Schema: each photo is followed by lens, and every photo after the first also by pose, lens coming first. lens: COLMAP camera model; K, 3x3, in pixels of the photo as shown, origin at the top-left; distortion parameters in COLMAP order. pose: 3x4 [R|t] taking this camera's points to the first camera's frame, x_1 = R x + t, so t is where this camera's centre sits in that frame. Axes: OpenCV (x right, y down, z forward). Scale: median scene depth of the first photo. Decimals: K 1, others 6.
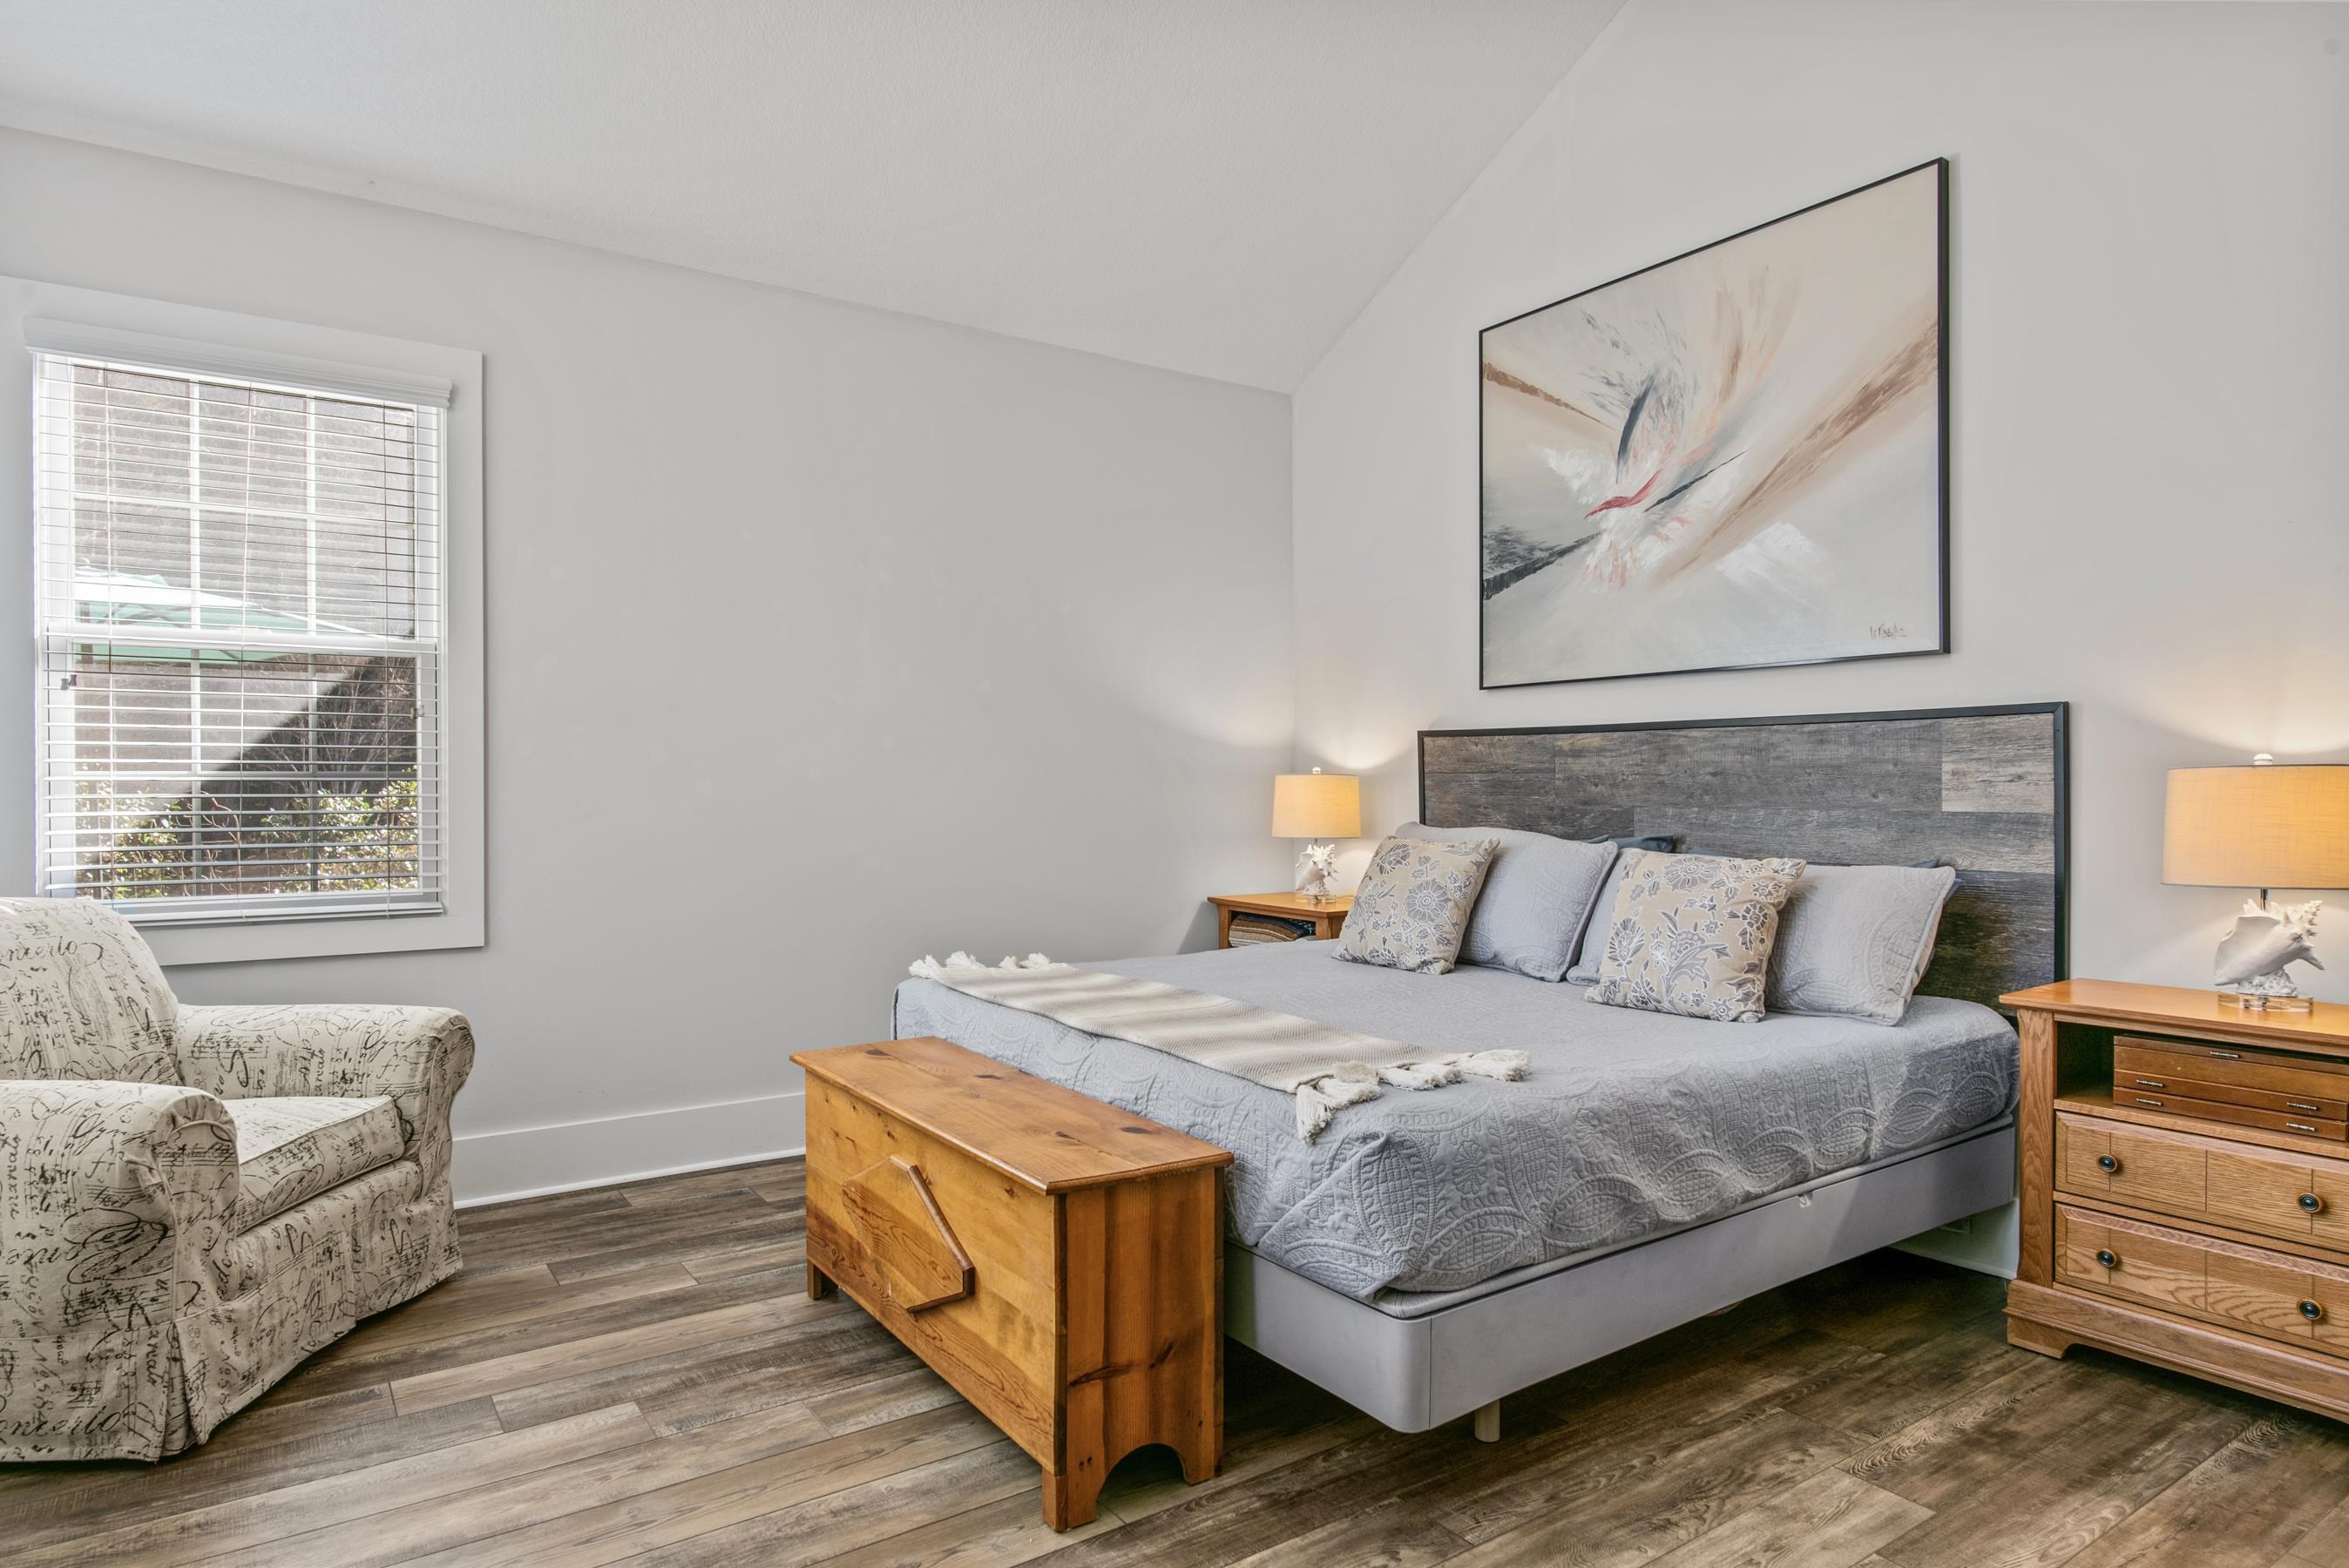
lens RADIAL K [[1392.9, 0, 1174.5], [0, 1392.9, 784.0], [0, 0, 1]] dist [-0.003701, -0.000844]
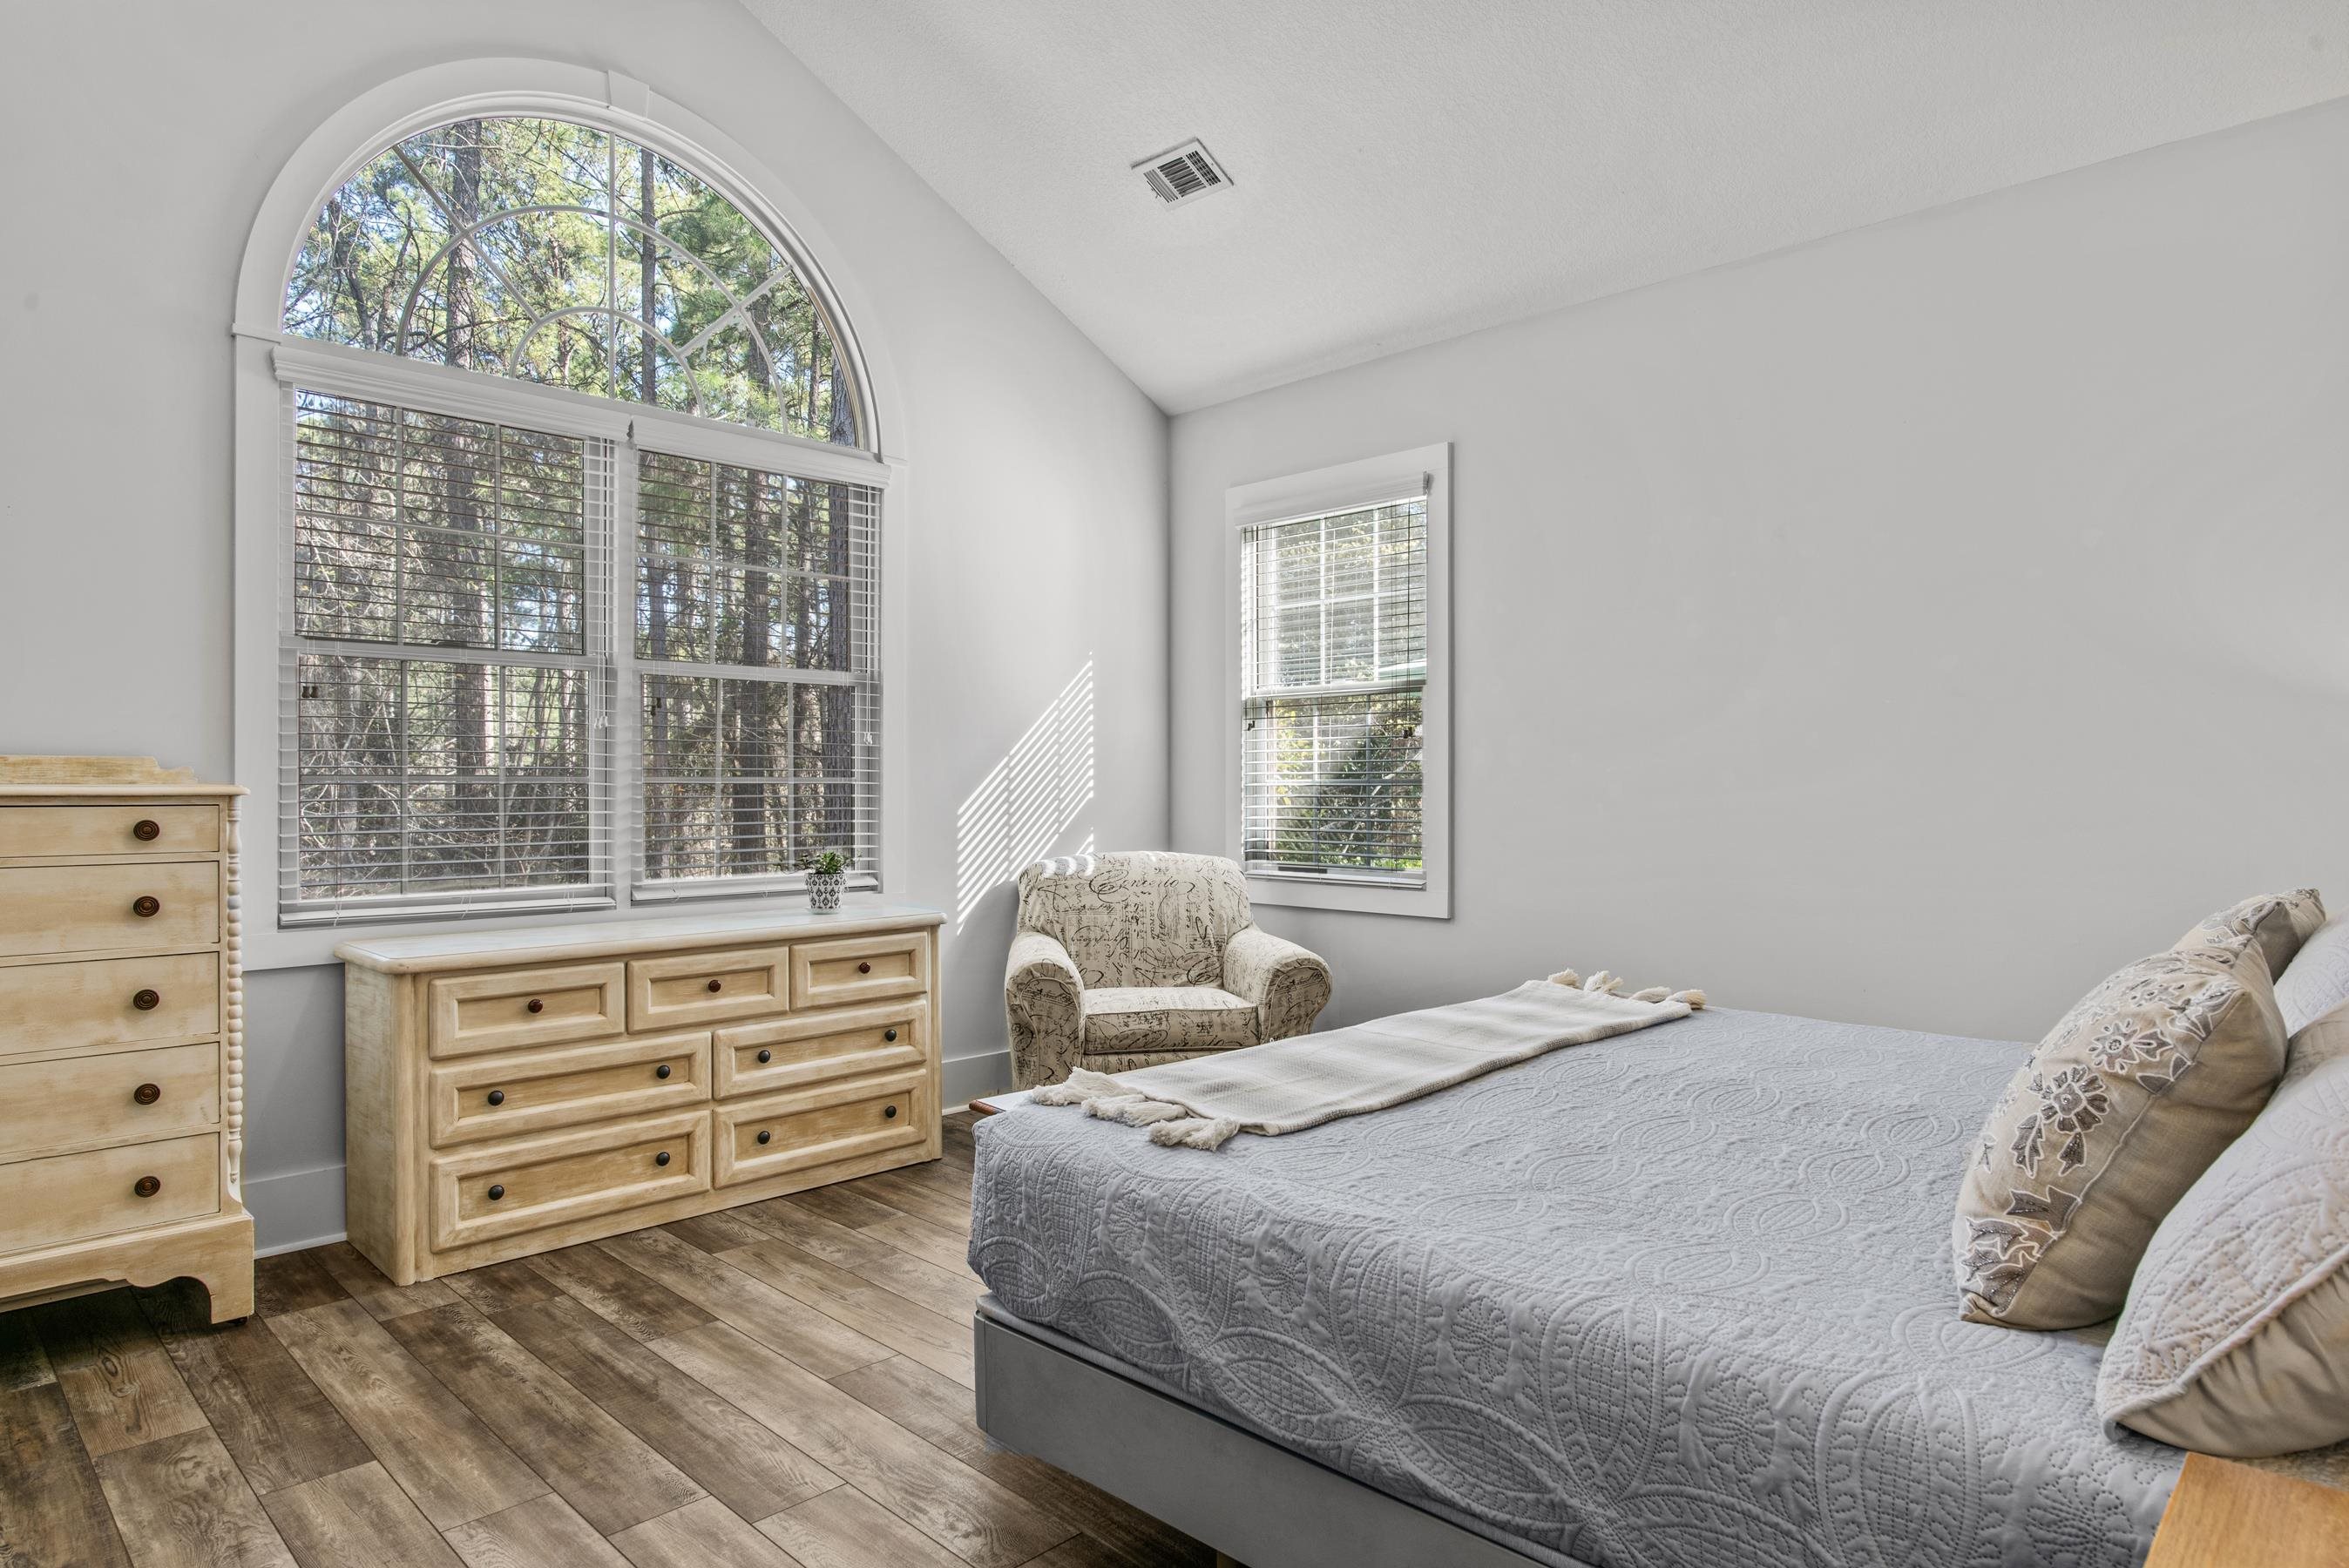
lens RADIAL K [[1392.9, 0, 1174.5], [0, 1392.9, 784.0], [0, 0, 1]] dist [-0.003701, -0.000844]
pose [[0.152377, -0.001738, -0.988321, 0.937081], [-0.000526, 0.999998, -0.001840, -0.001589], [0.988322, 0.000800, 0.152375, 0.769283]]
